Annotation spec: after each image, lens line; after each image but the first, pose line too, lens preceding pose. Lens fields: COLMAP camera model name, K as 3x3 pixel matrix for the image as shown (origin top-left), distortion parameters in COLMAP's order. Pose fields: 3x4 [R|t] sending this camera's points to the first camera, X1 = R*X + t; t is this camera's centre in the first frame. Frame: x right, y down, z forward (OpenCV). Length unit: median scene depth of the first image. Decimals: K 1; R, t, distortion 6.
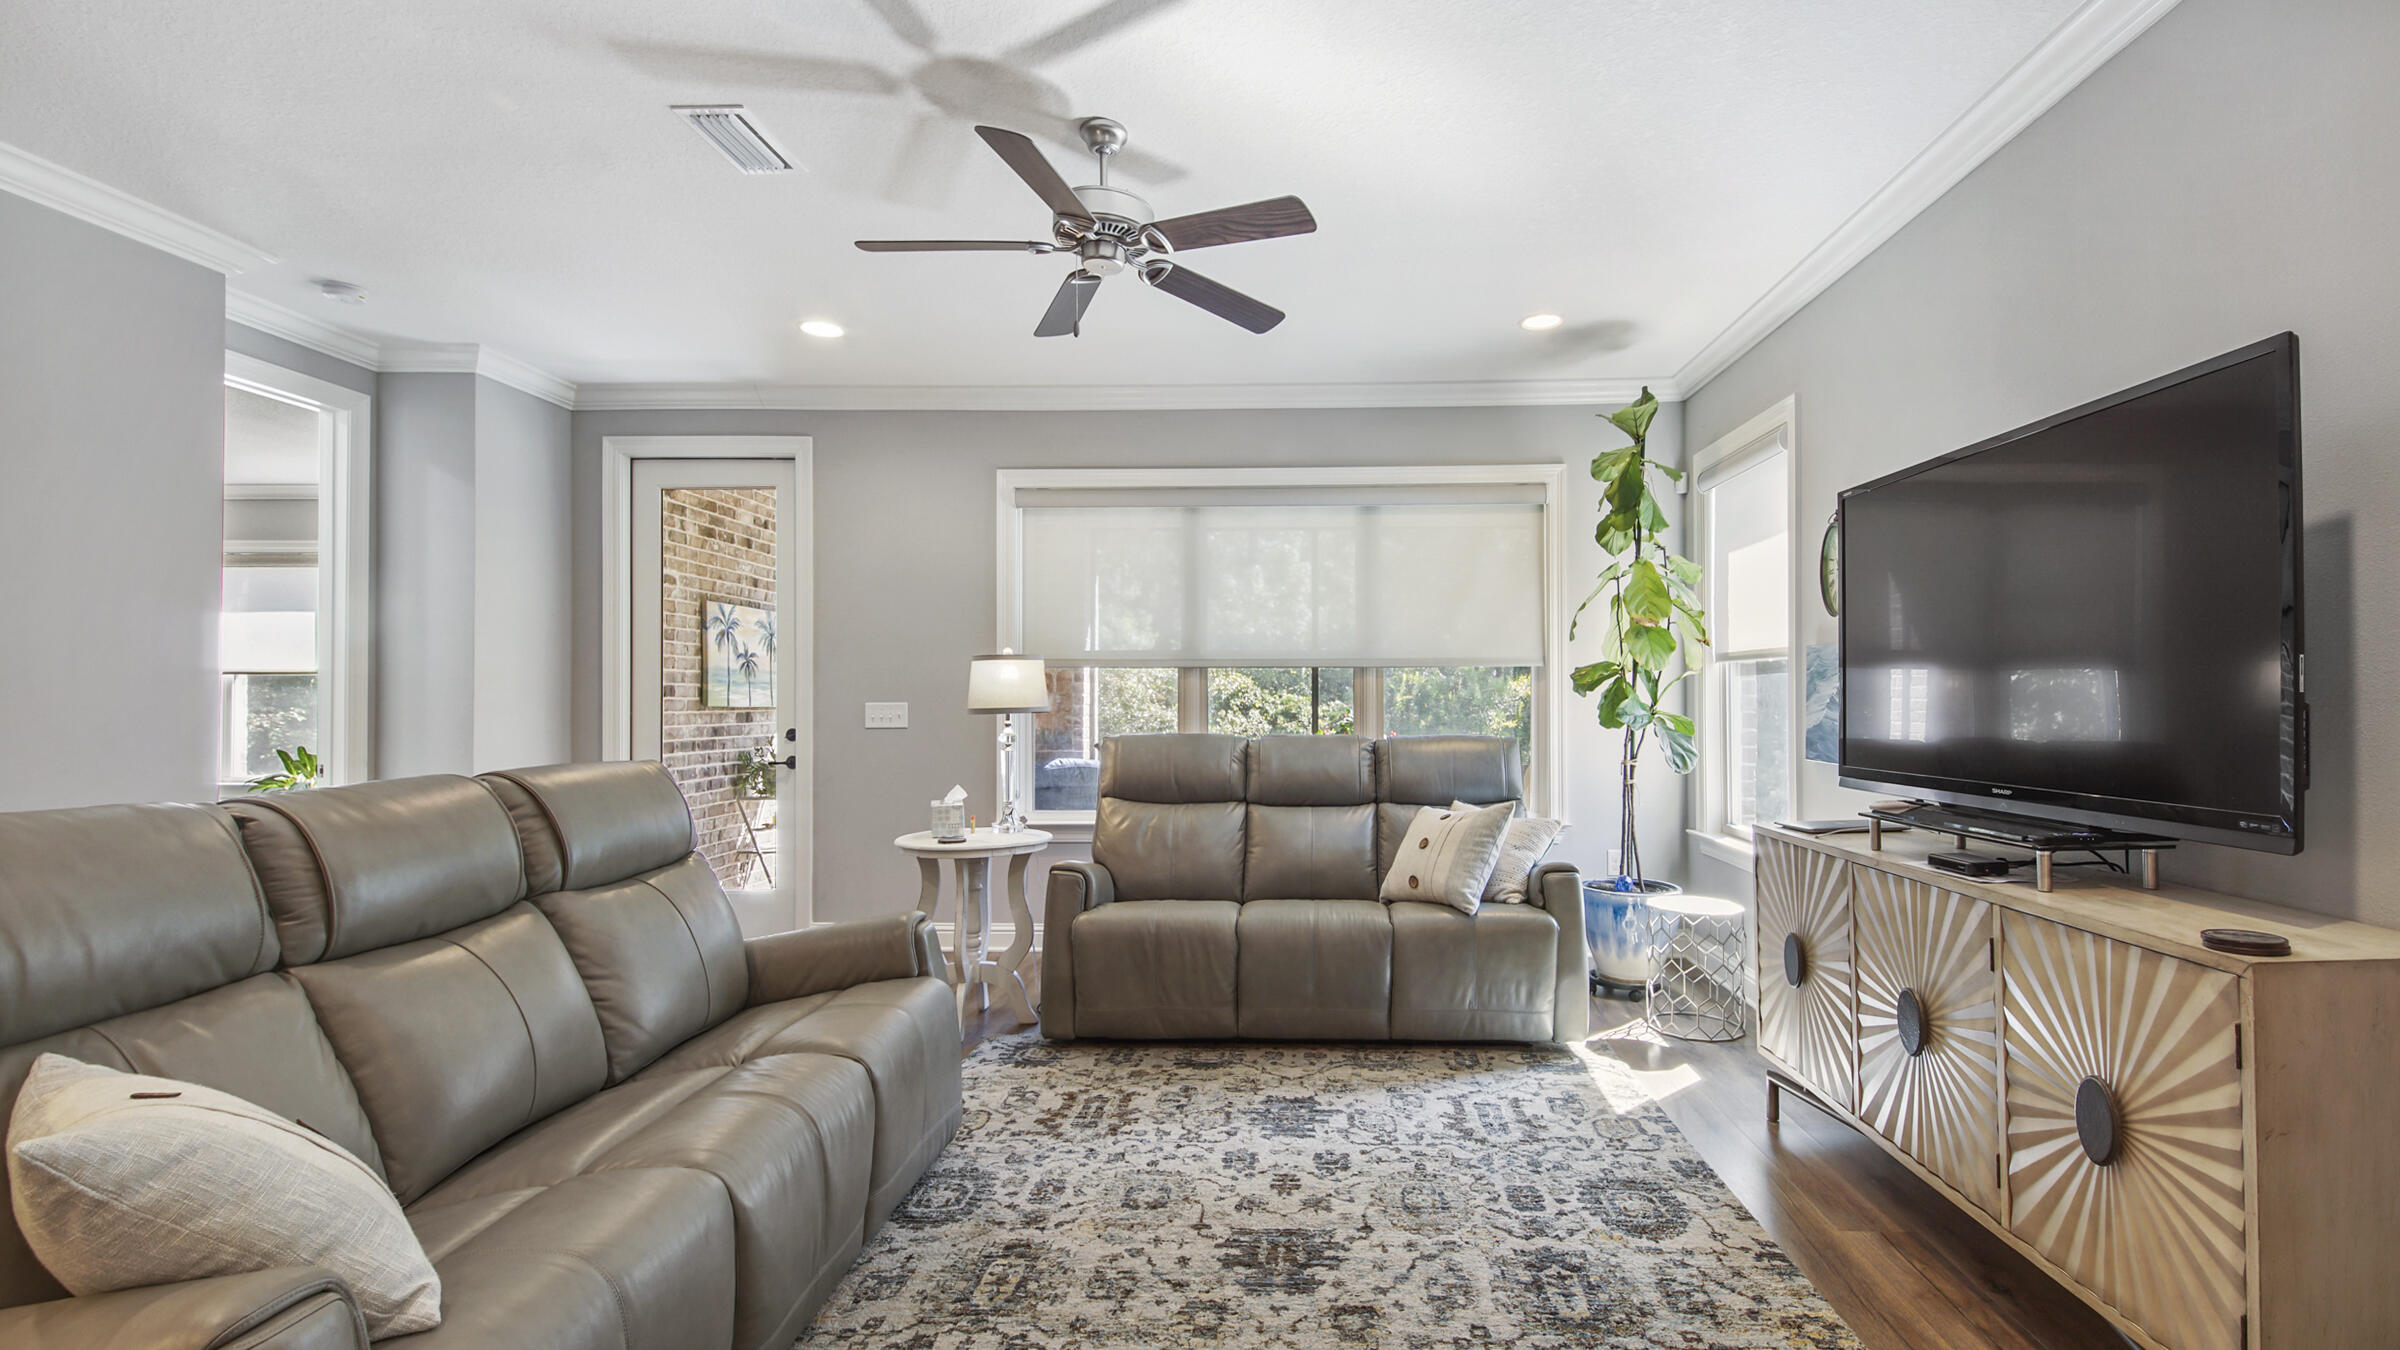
lens RADIAL K [[1229.2, 0, 1200.0], [0, 1229.2, 675.0], [0, 0, 1]] dist [0.094442, -0.000220]
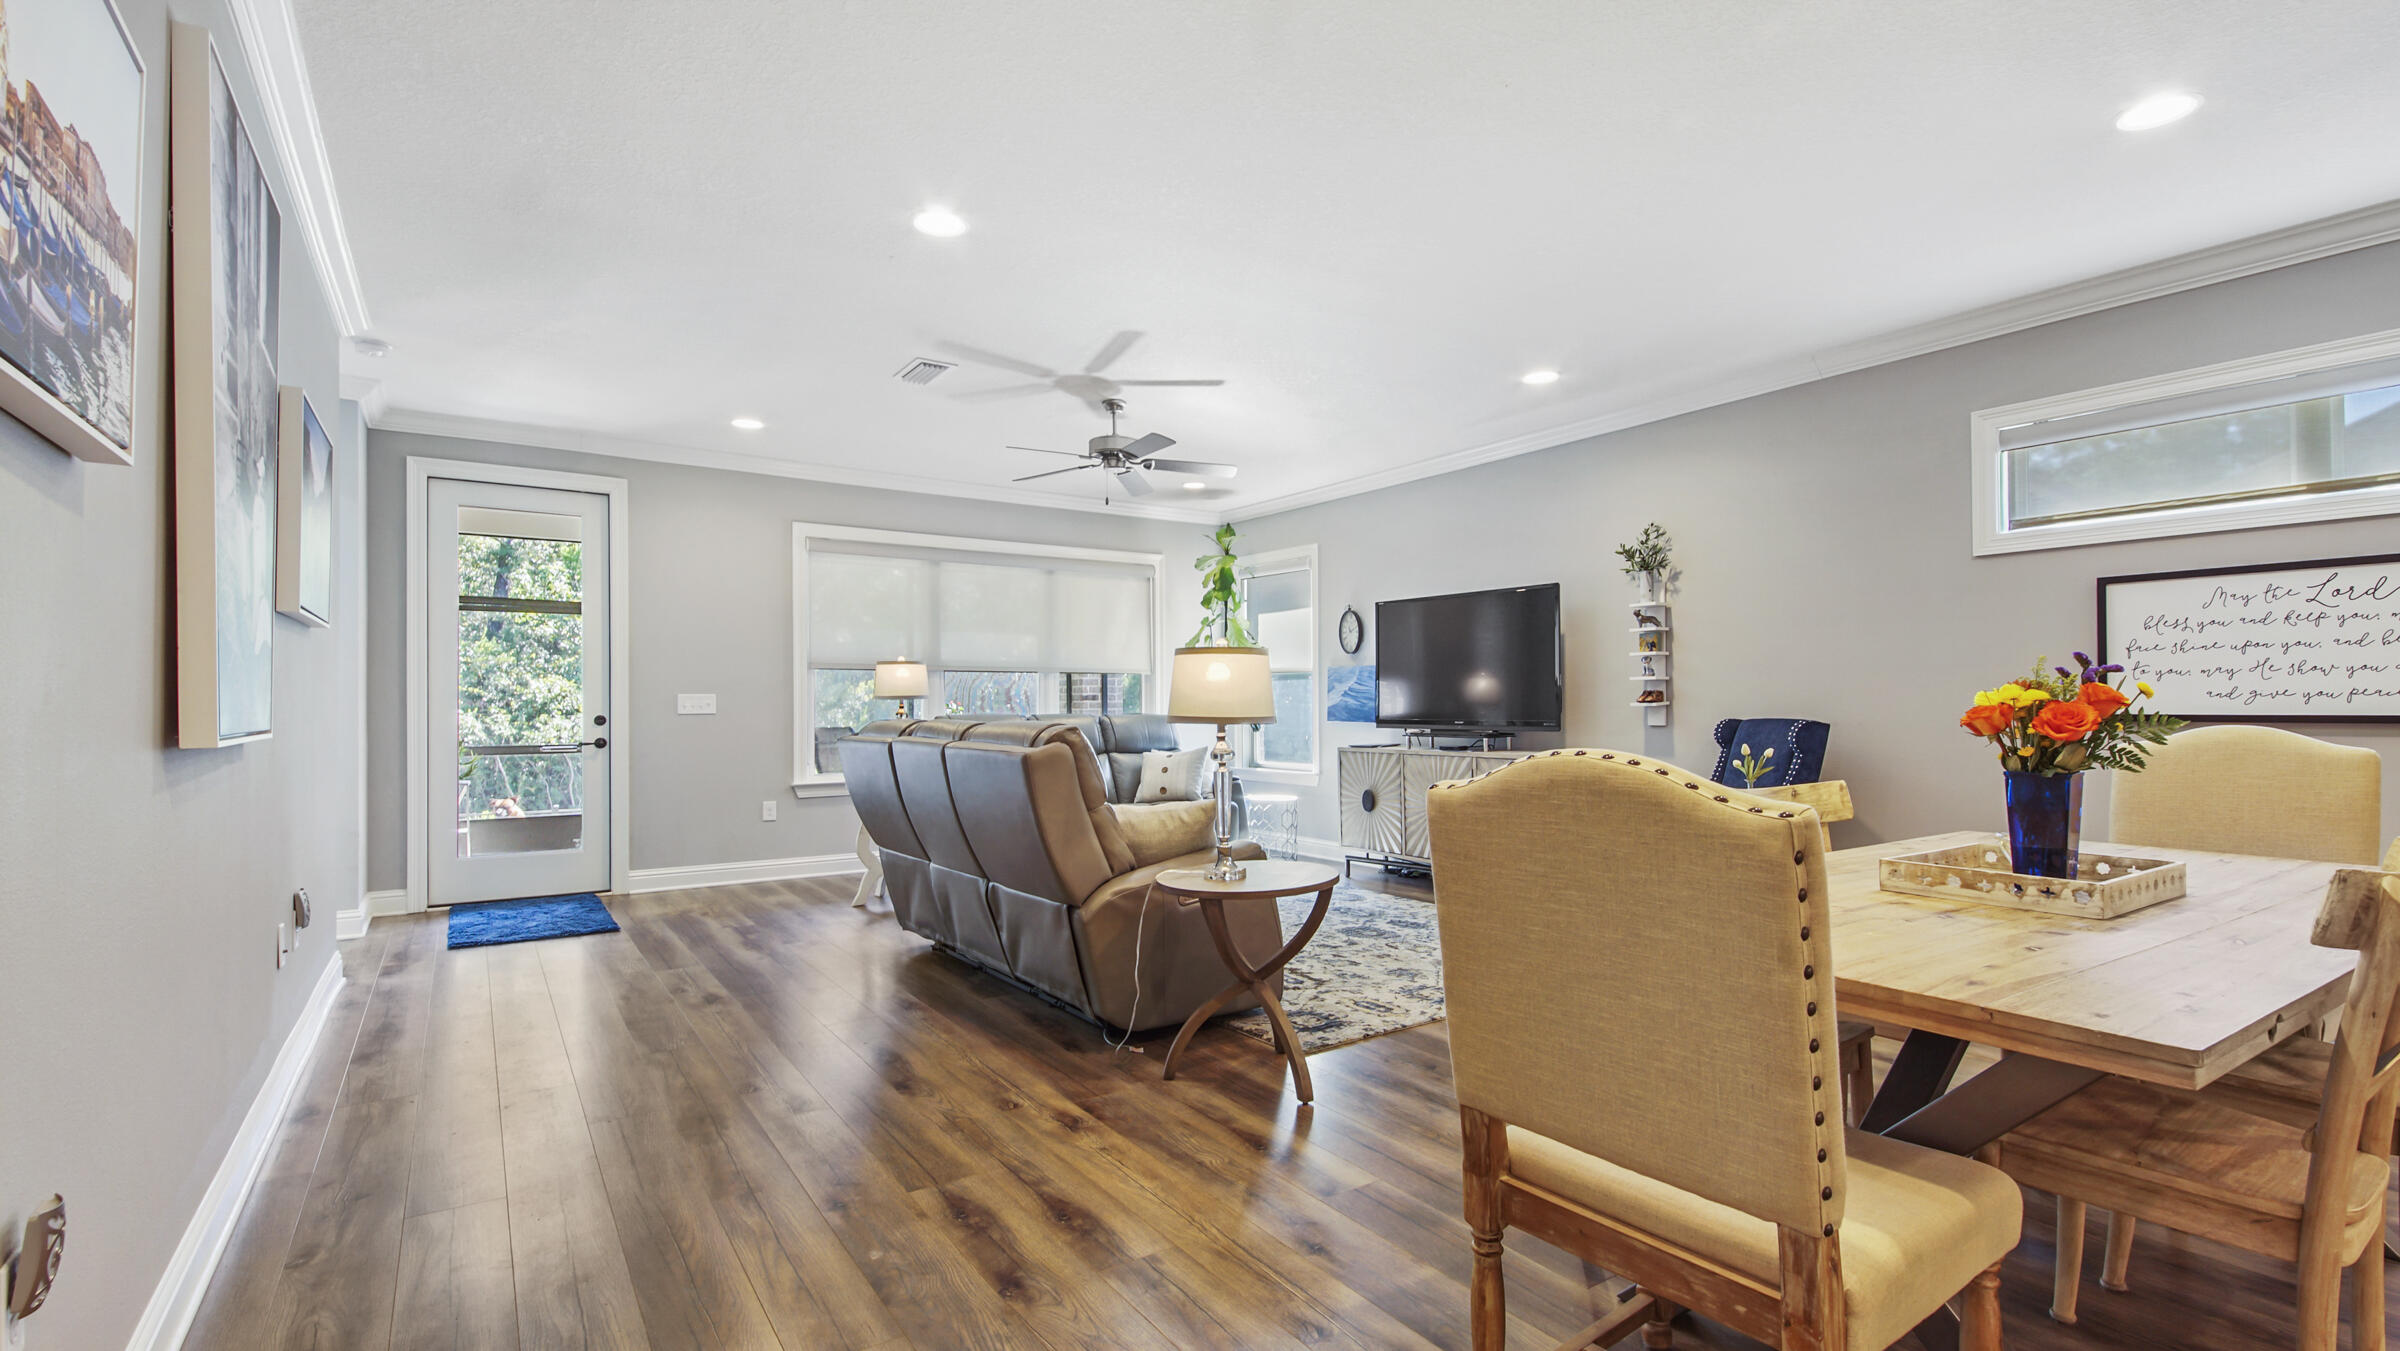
lens RADIAL K [[1229.2, 0, 1200.0], [0, 1229.2, 675.5], [0, 0, 1]] dist [0.094442, -0.000220]
pose [[0.803423, 0.016357, 0.595184, -0.767127], [-0.012066, 0.999865, -0.011192, 0.013732], [-0.595287, 0.001811, 0.803511, -0.445294]]
